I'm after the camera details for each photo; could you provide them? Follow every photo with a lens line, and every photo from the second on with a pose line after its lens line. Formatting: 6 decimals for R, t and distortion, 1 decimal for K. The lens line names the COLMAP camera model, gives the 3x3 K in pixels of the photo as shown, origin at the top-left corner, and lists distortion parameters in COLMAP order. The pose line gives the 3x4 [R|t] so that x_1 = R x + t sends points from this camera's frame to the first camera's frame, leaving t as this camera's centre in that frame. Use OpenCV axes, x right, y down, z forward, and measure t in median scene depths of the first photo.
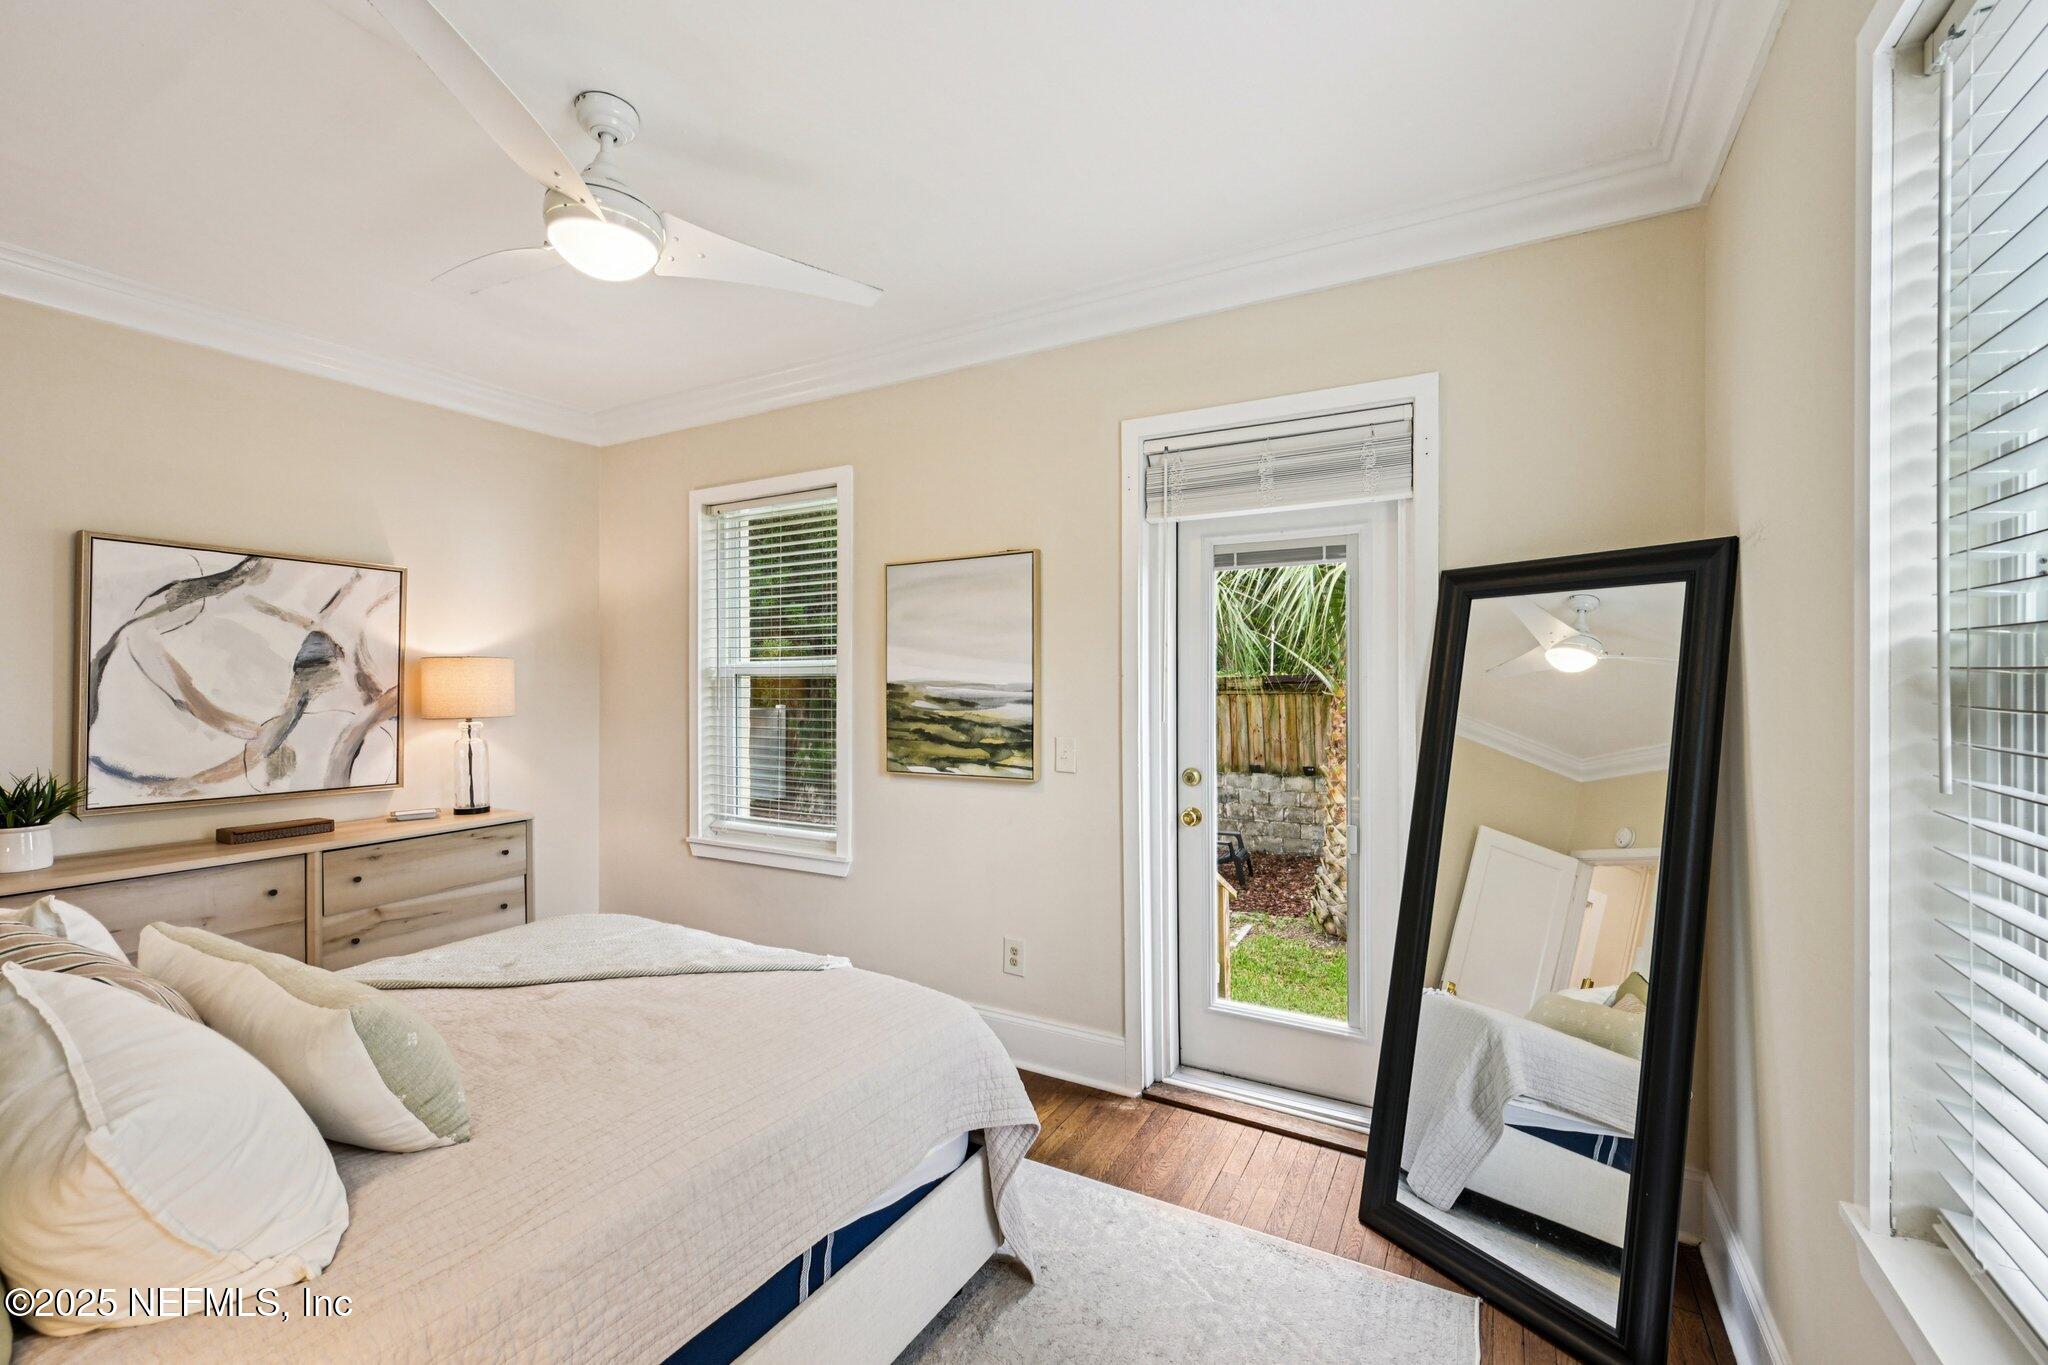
lens RADIAL K [[834.2, 0, 1027.2], [0, 834.2, 684.4], [0, 0, 1]] dist [0.001444, 0.001776]
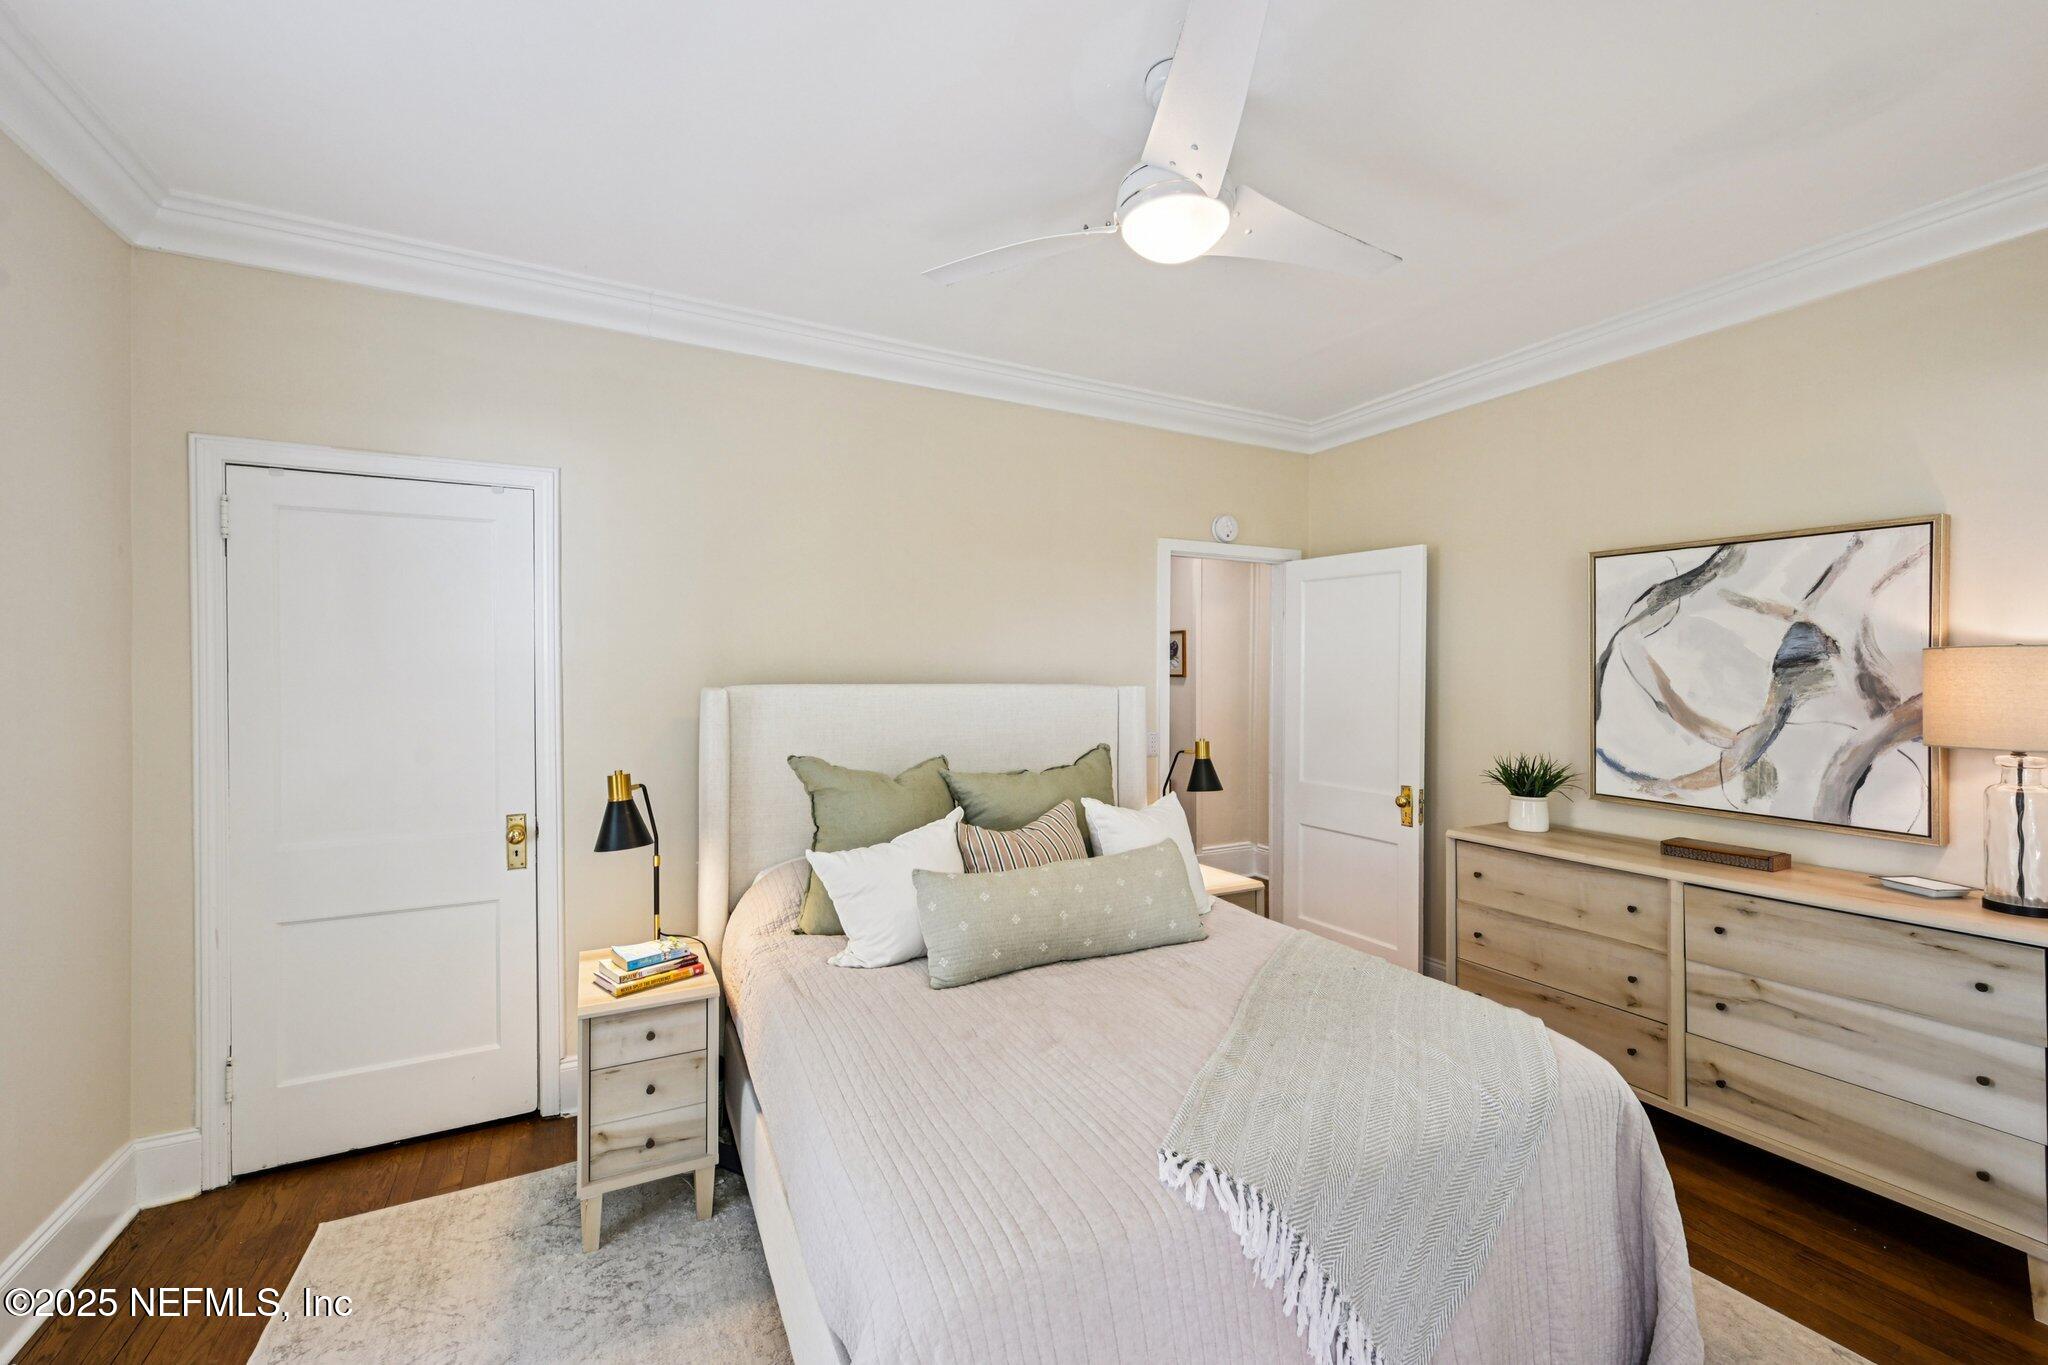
lens RADIAL K [[834.2, 0, 1025.3], [0, 834.2, 673.6], [0, 0, 1]] dist [0.001444, 0.001776]
pose [[-0.530541, 0.005750, -0.847640, 0.230708], [0.004173, 0.999983, 0.004172, -0.021171], [0.847649, -0.001324, -0.530556, 0.818777]]
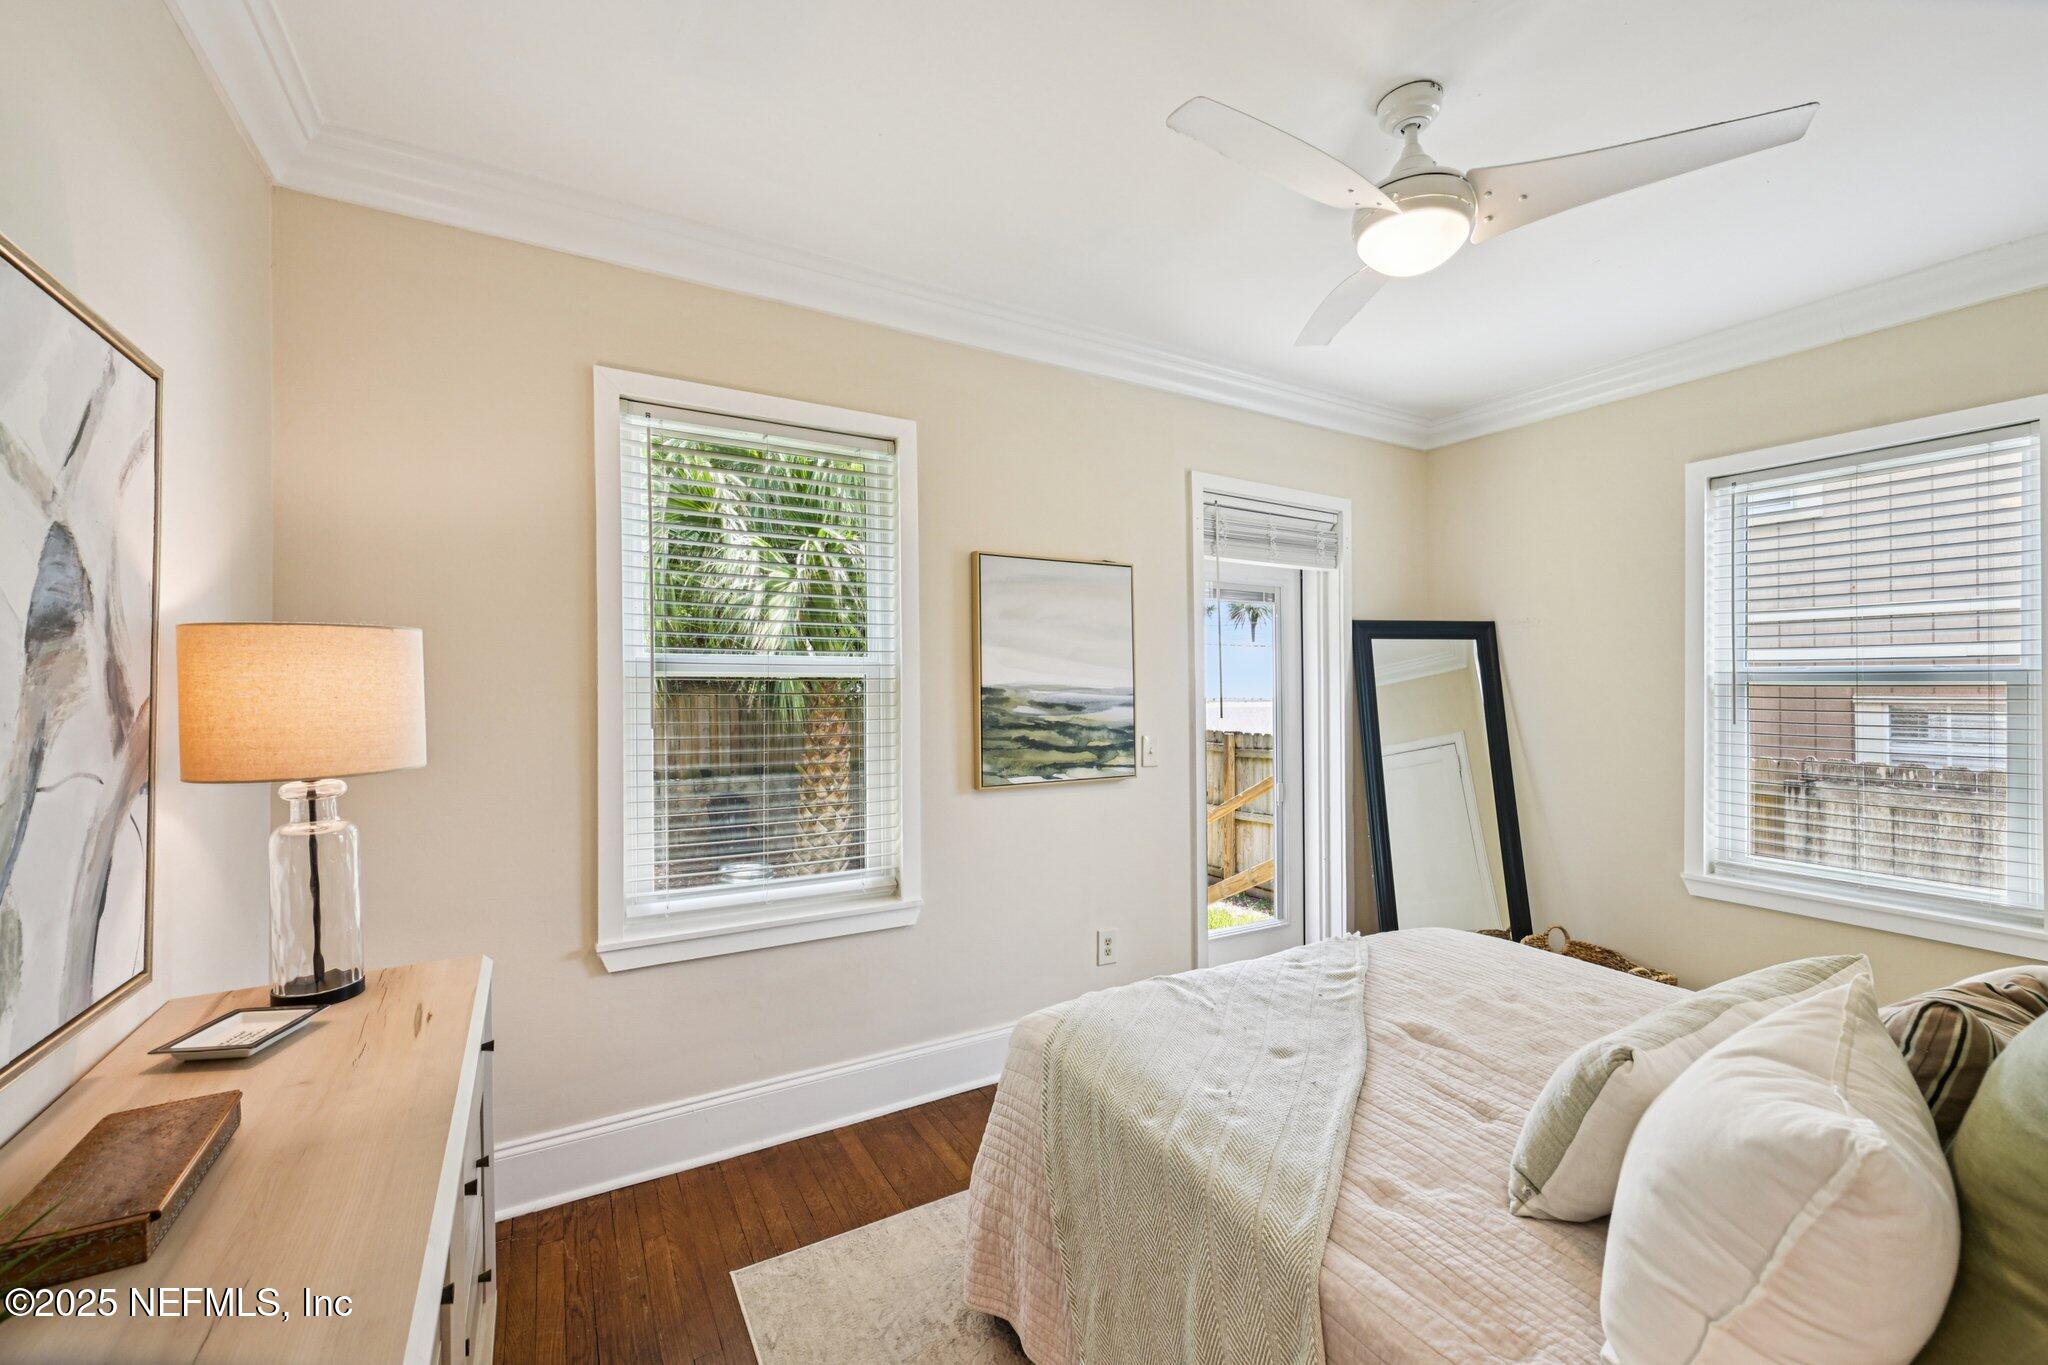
lens RADIAL K [[834.2, 0, 1008.7], [0, 834.2, 681.5], [0, 0, 1]] dist [0.001444, 0.001776]
pose [[0.514279, 0.004143, 0.857613, -0.963878], [-0.002233, 0.999991, -0.003491, -0.004583], [-0.857620, -0.000120, 0.514284, 0.553330]]
